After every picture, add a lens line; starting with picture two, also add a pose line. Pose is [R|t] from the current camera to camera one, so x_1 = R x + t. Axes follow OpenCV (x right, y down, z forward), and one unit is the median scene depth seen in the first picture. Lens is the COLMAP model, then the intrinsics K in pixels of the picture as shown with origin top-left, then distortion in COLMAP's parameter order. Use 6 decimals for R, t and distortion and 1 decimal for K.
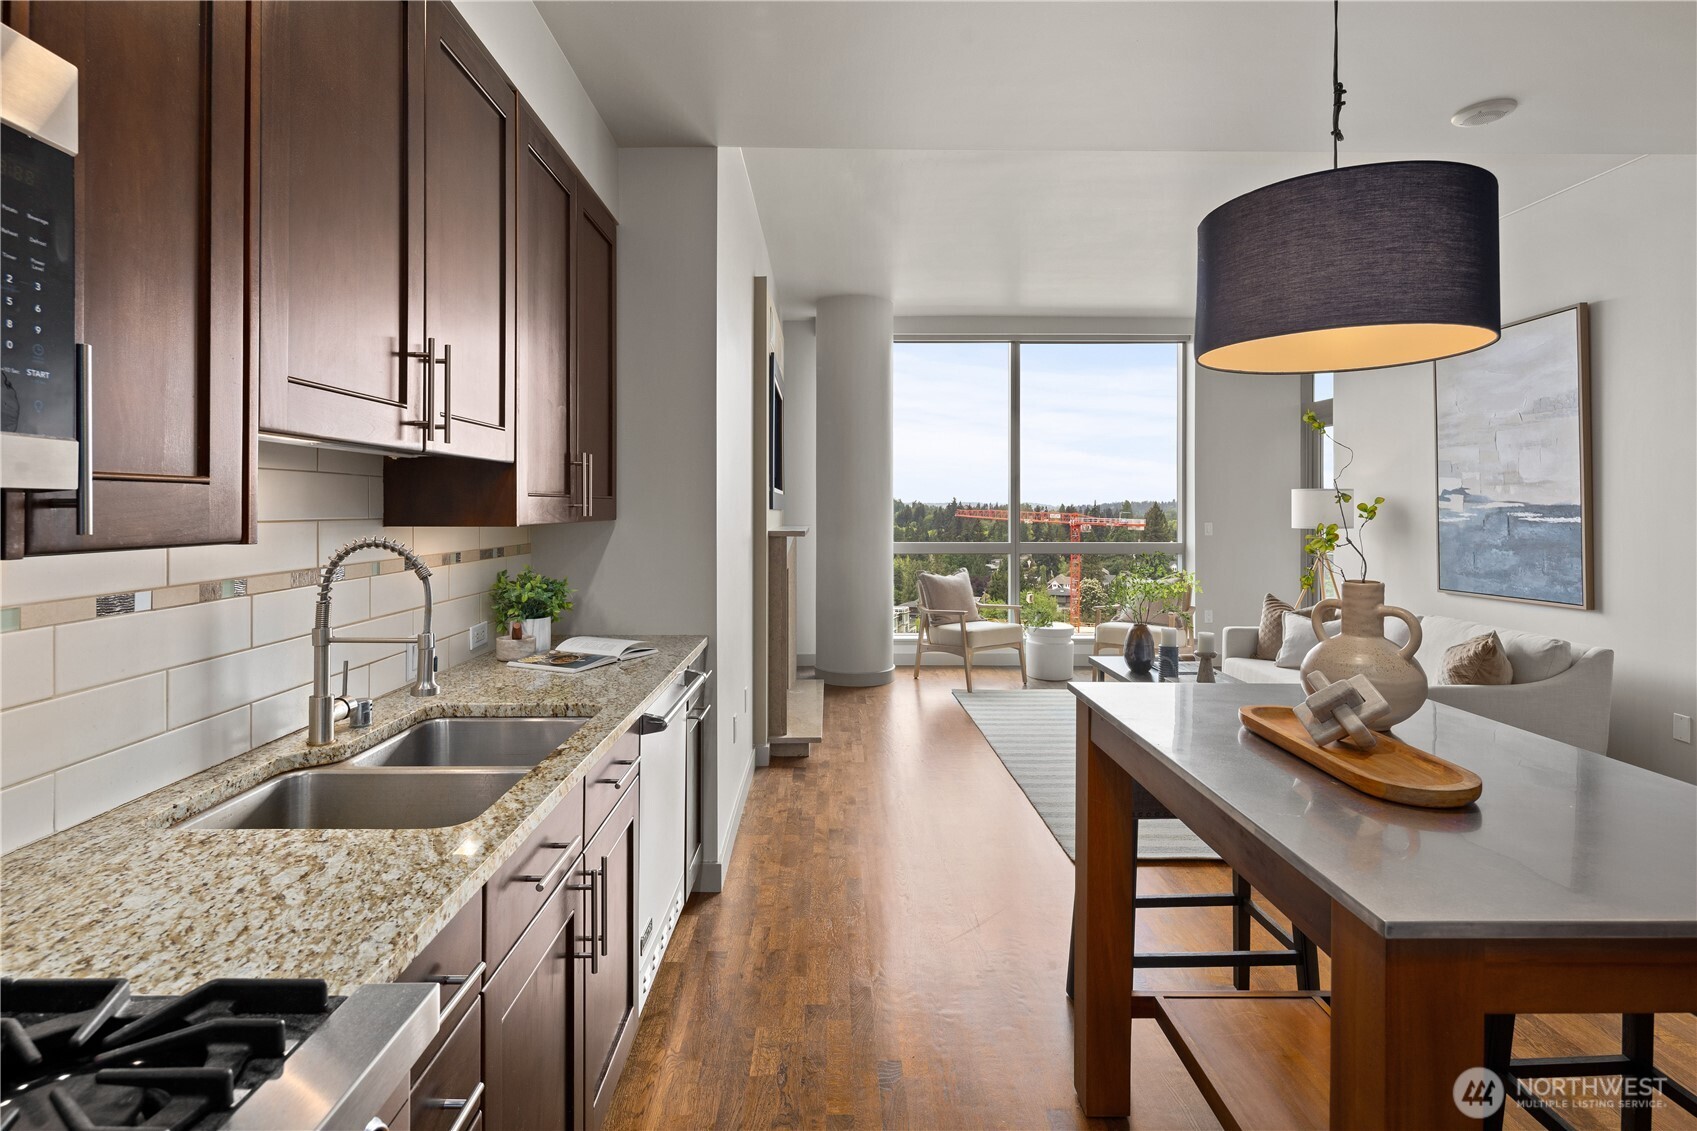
lens RADIAL K [[826.7, 0, 844.5], [0, 826.7, 508.6], [0, 0, 1]] dist [0.008213, -0.005440]
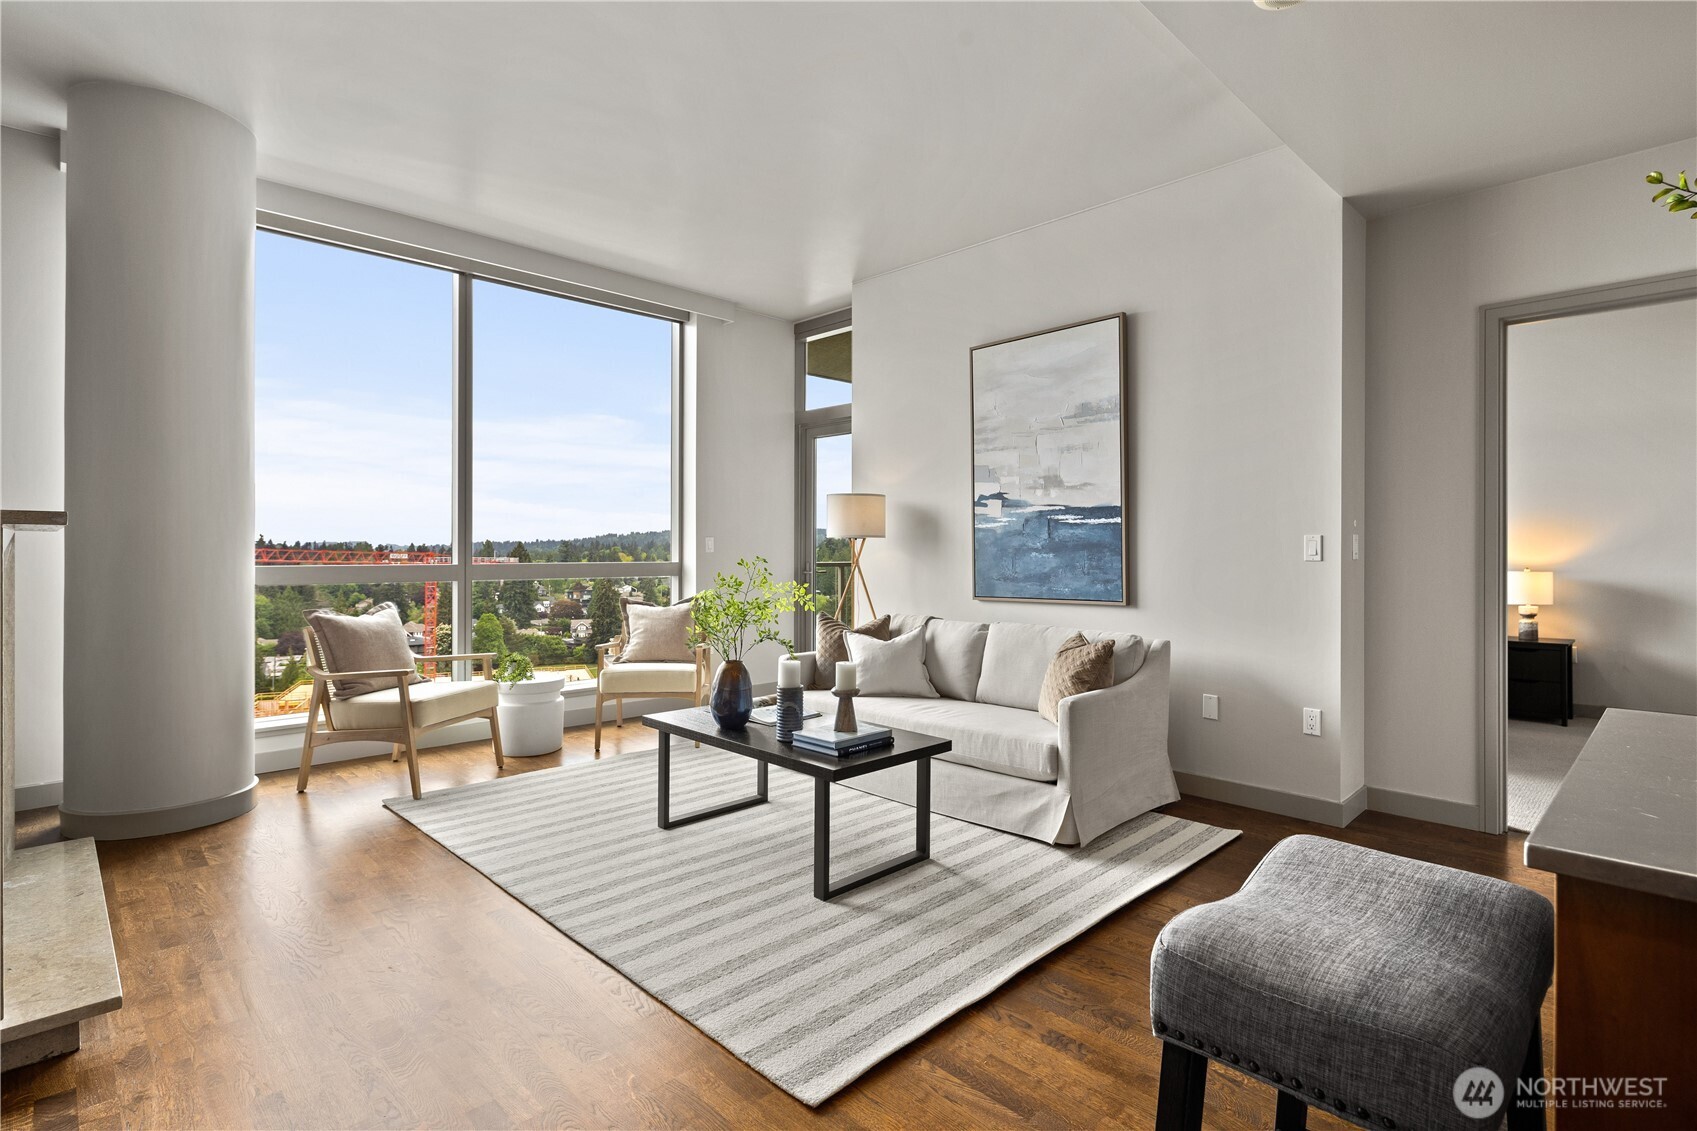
lens RADIAL K [[826.7, 0, 892.2], [0, 826.7, 552.5], [0, 0, 1]] dist [0.008213, -0.005440]
pose [[0.707499, -0.001758, 0.706713, -0.047656], [-0.002185, 0.999987, 0.004675, 0.043742], [-0.706711, -0.004852, 0.707485, 0.405059]]
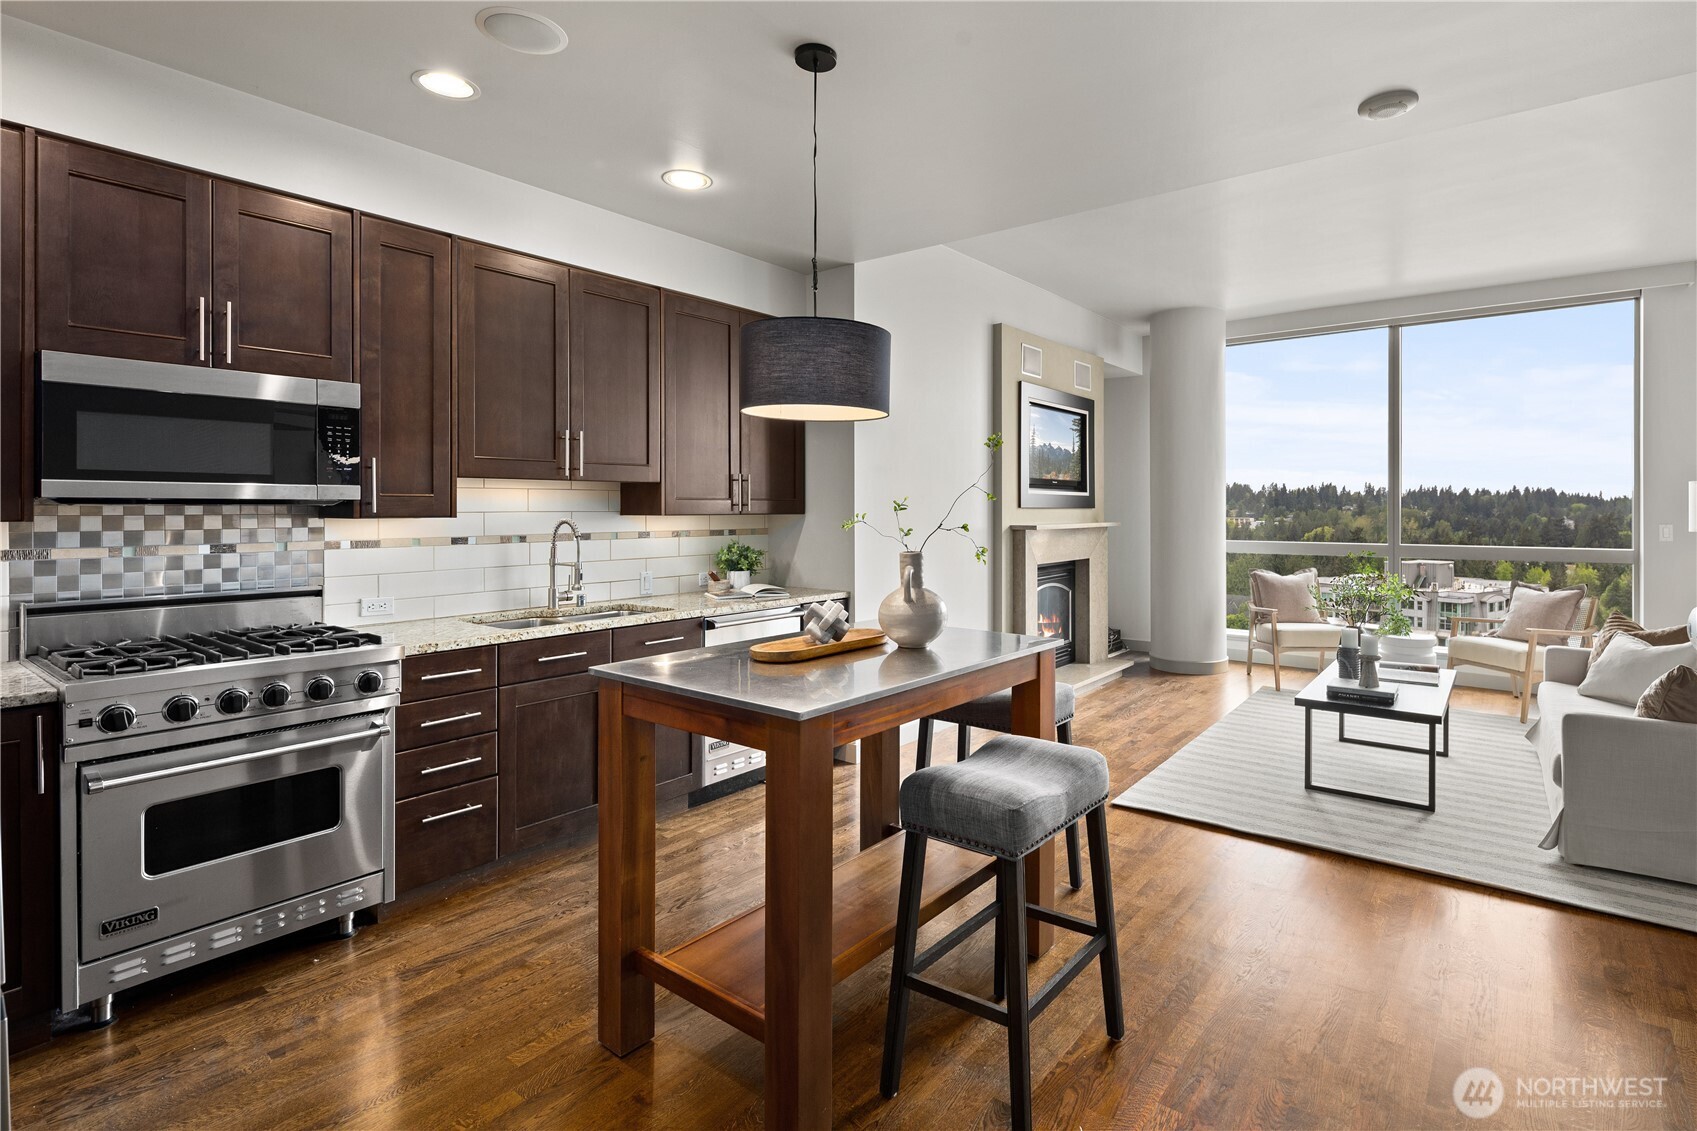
lens RADIAL K [[826.7, 0, 921.0], [0, 826.7, 511.2], [0, 0, 1]] dist [0.008213, -0.005440]
pose [[0.800867, 0.000720, -0.598841, 0.532650], [0.000735, 0.999997, 0.002185, 0.003043], [0.598841, -0.002189, 0.800865, -0.077839]]
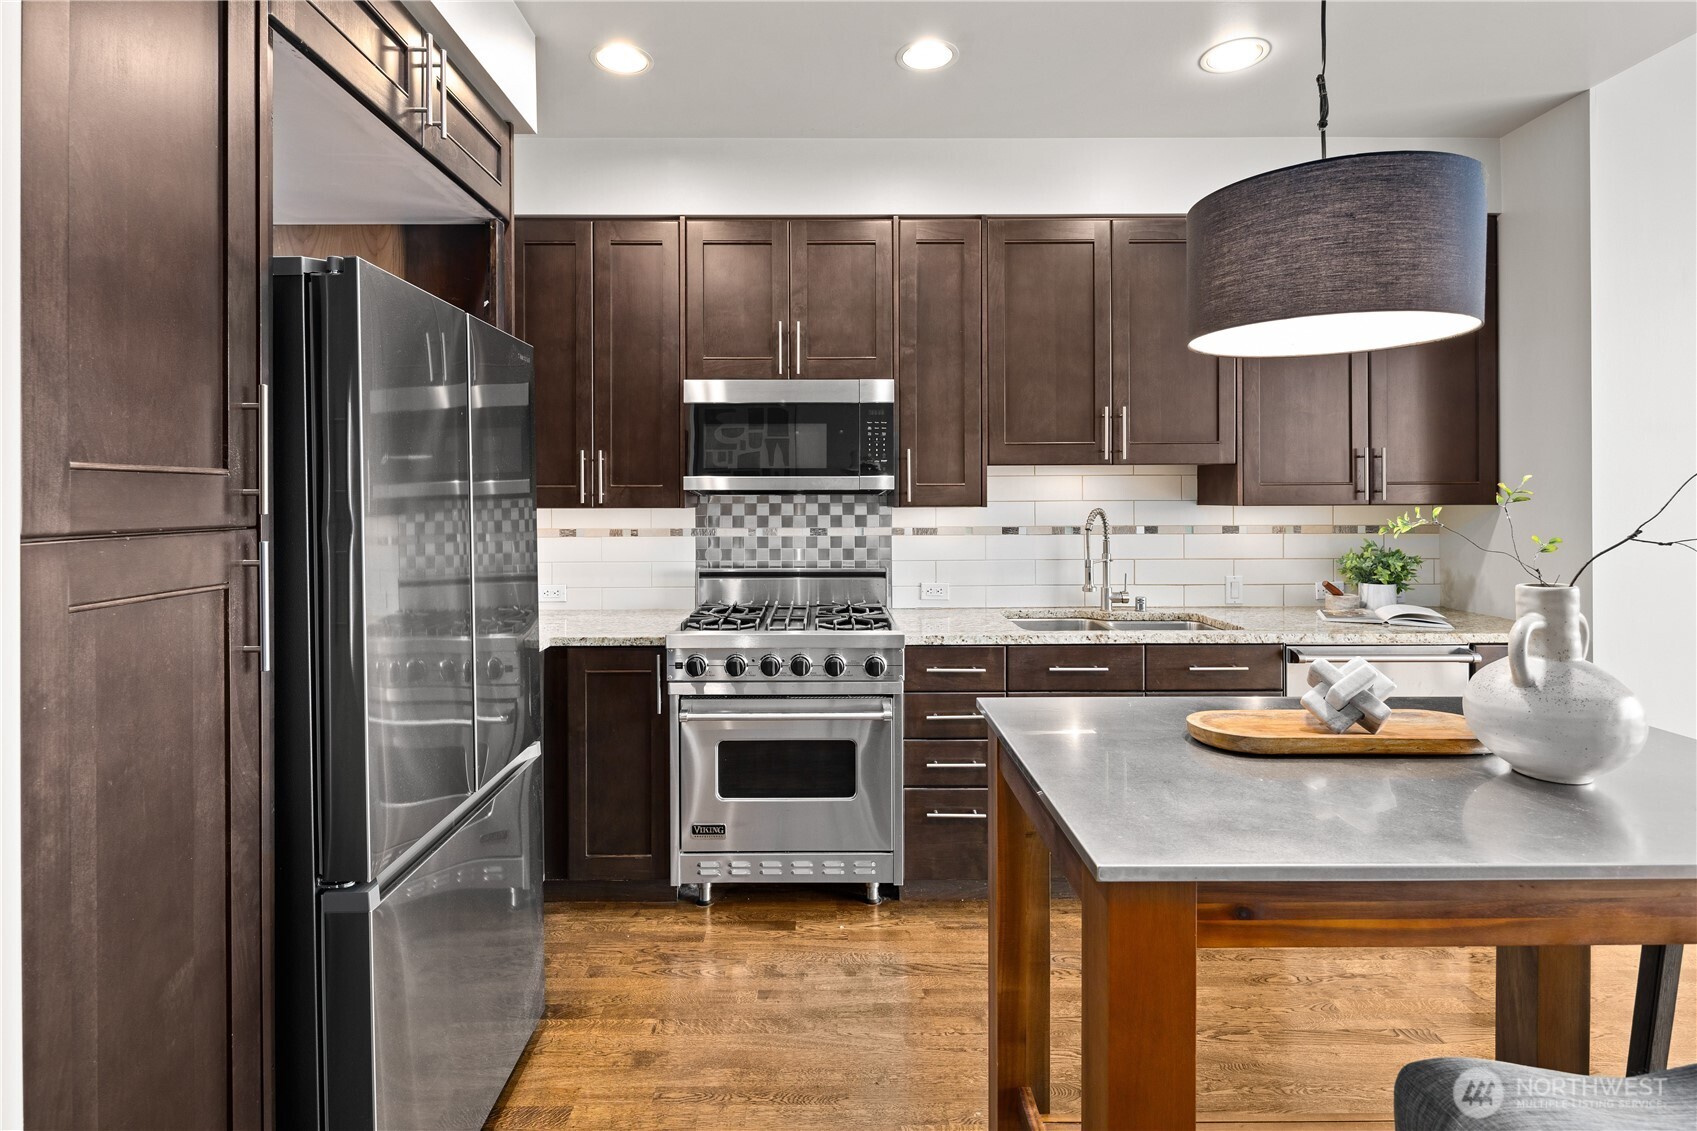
lens RADIAL K [[826.7, 0, 824.0], [0, 826.7, 497.7], [0, 0, 1]] dist [0.008213, -0.005440]
pose [[-0.005422, -0.000127, -0.999985, 0.478121], [0.002449, 0.999997, -0.000140, 0.001889], [0.999982, -0.002449, -0.005421, 0.109011]]
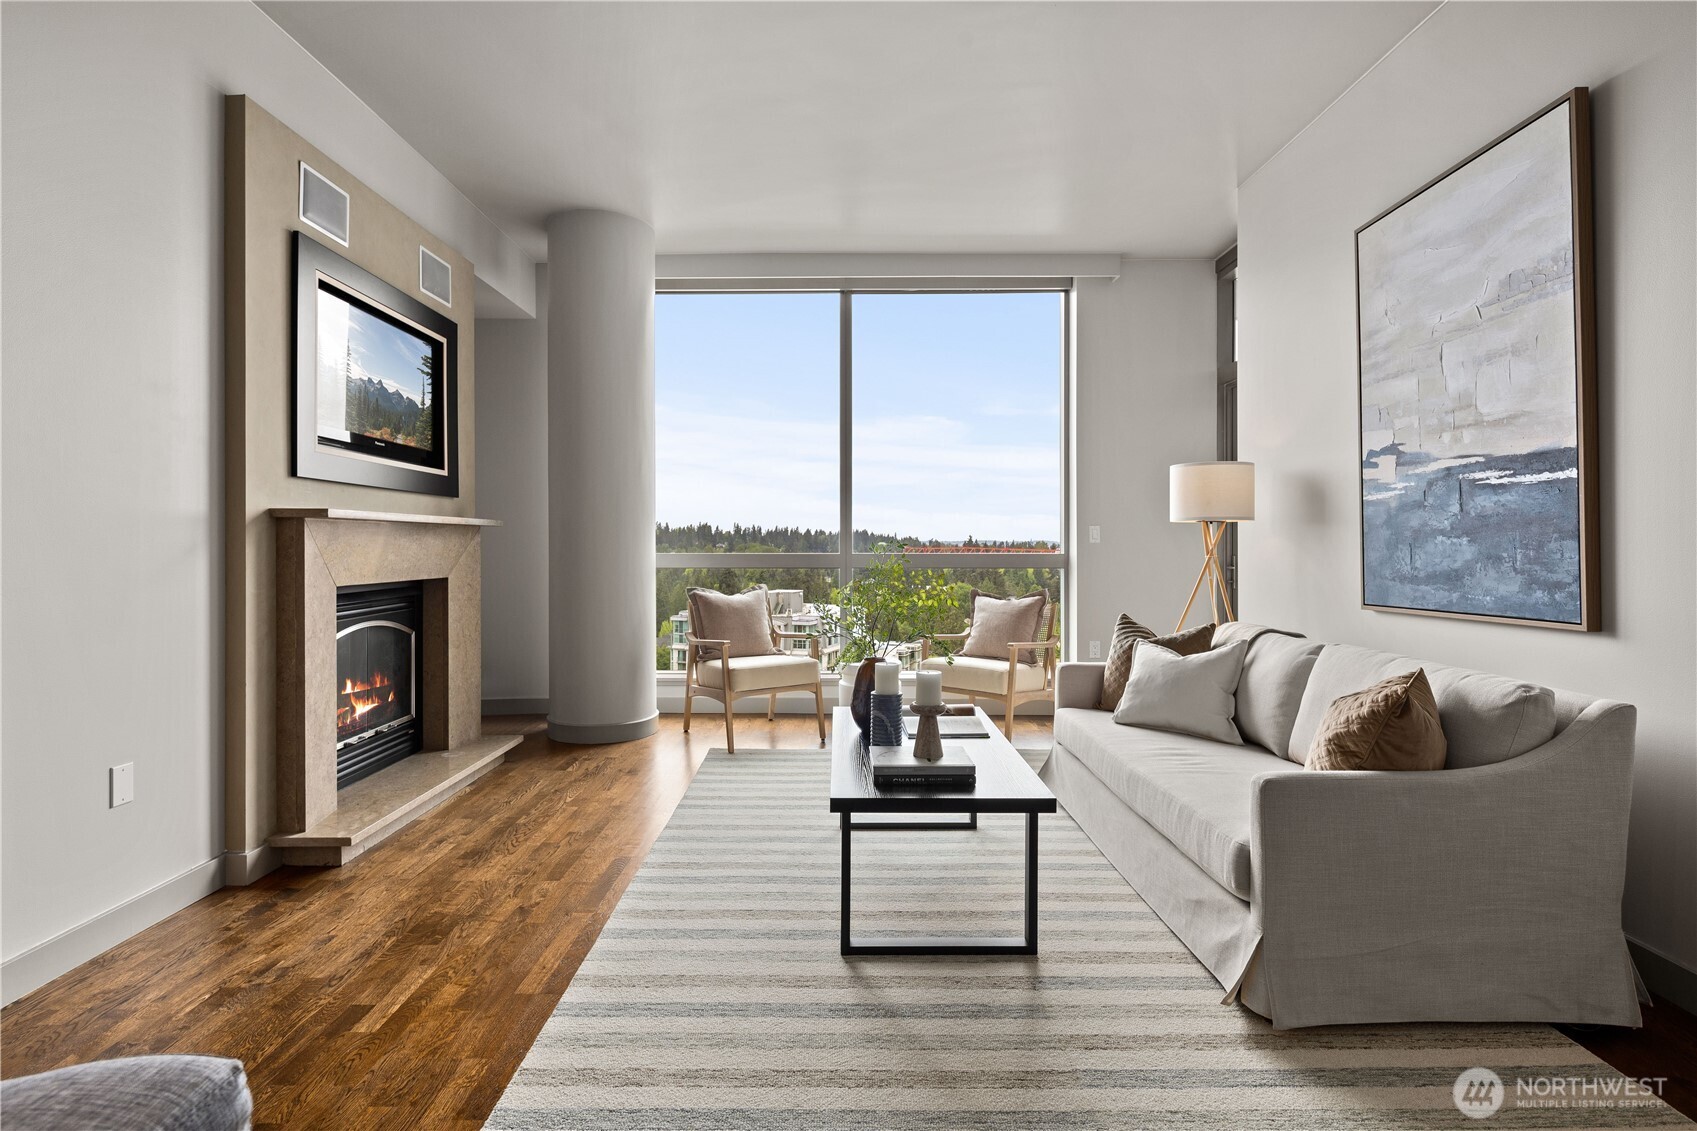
lens RADIAL K [[826.7, 0, 842.1], [0, 826.7, 546.1], [0, 0, 1]] dist [0.008213, -0.005440]
pose [[0.999798, -0.001125, -0.020083, 0.346158], [0.001124, 0.999999, -0.000069, 0.054838], [0.020083, 0.000047, 0.999798, 0.369057]]
